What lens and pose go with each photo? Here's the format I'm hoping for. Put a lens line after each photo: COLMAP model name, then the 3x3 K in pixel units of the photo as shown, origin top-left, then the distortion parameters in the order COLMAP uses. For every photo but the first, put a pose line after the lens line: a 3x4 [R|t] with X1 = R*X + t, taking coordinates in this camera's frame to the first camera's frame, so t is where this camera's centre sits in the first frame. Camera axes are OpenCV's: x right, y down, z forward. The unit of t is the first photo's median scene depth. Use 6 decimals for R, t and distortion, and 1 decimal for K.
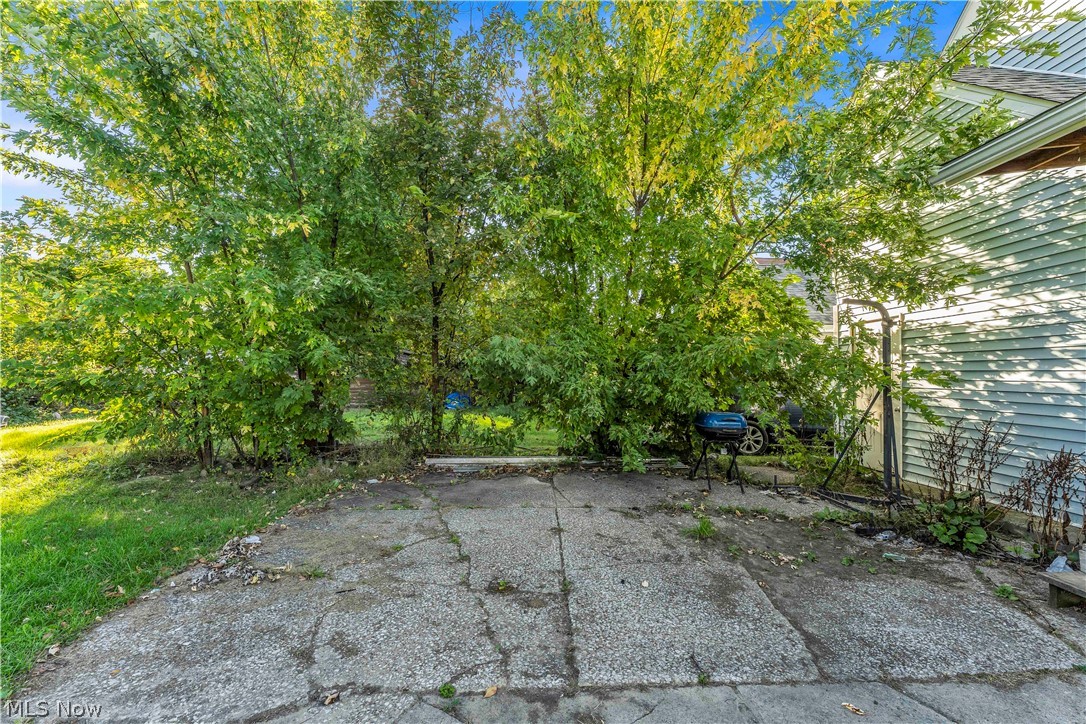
lens RADIAL K [[466.0, 0, 545.6], [0, 466.0, 366.2], [0, 0, 1]] dist [-0.003422, 0.000630]
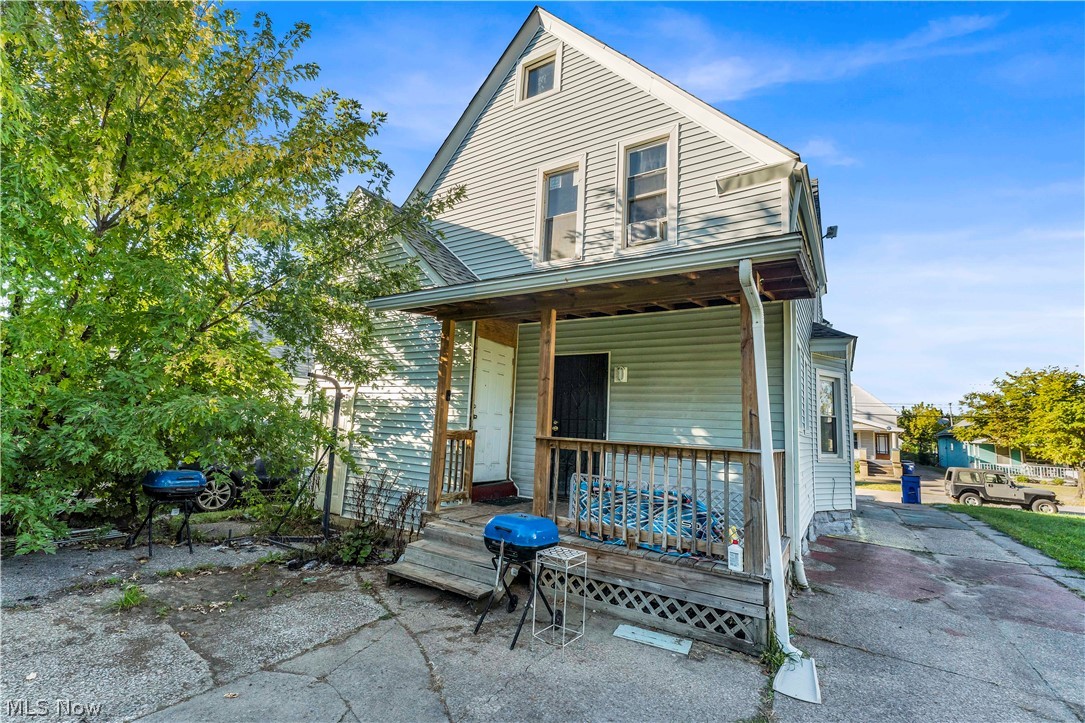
lens RADIAL K [[465.6, 0, 544.5], [0, 465.6, 367.7], [0, 0, 1]] dist [-0.003422, 0.000630]
pose [[0.546645, 0.129942, 0.827221, -0.039115], [-0.052953, 0.991273, -0.120719, -0.044720], [-0.835688, 0.022187, 0.548756, -0.207681]]
